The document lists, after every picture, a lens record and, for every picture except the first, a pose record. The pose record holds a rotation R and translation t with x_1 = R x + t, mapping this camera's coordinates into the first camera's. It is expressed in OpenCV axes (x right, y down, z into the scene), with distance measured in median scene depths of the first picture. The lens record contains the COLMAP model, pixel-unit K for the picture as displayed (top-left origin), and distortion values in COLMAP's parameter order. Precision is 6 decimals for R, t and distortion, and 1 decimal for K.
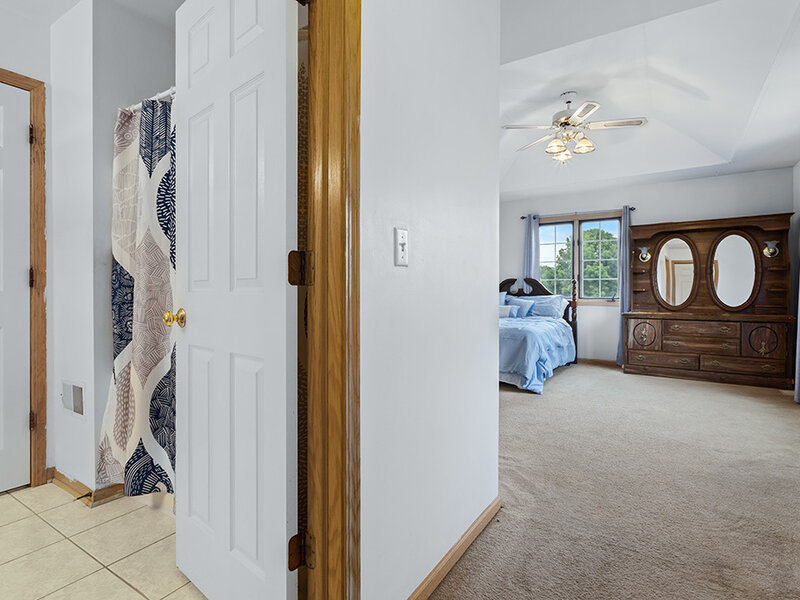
lens RADIAL K [[422.4, 0, 402.1], [0, 422.4, 295.3], [0, 0, 1]] dist [-0.001475, 0.000161]
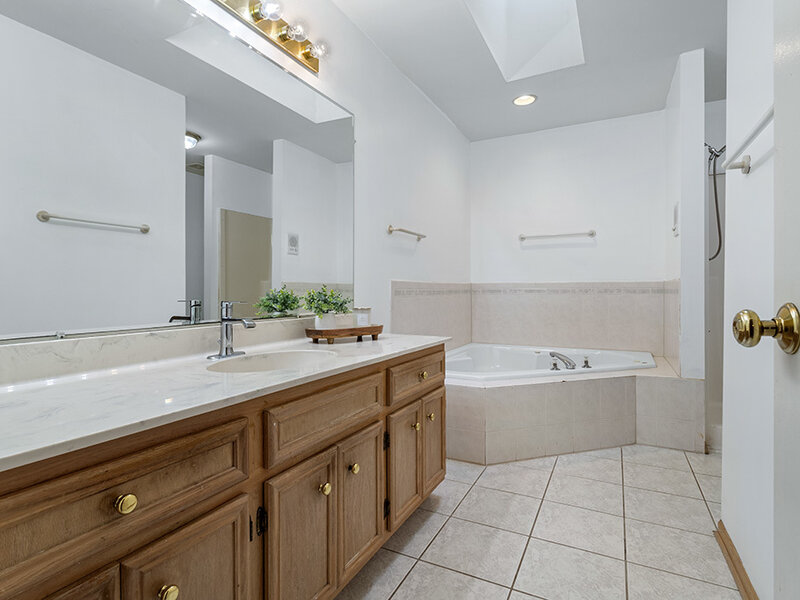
lens RADIAL K [[422.4, 0, 401.4], [0, 422.4, 298.5], [0, 0, 1]] dist [-0.001475, 0.000161]
pose [[0.096891, 0.018343, -0.995126, 0.226977], [-0.001576, 0.999832, 0.018276, -0.004429], [0.995294, -0.000202, 0.096904, 0.343435]]
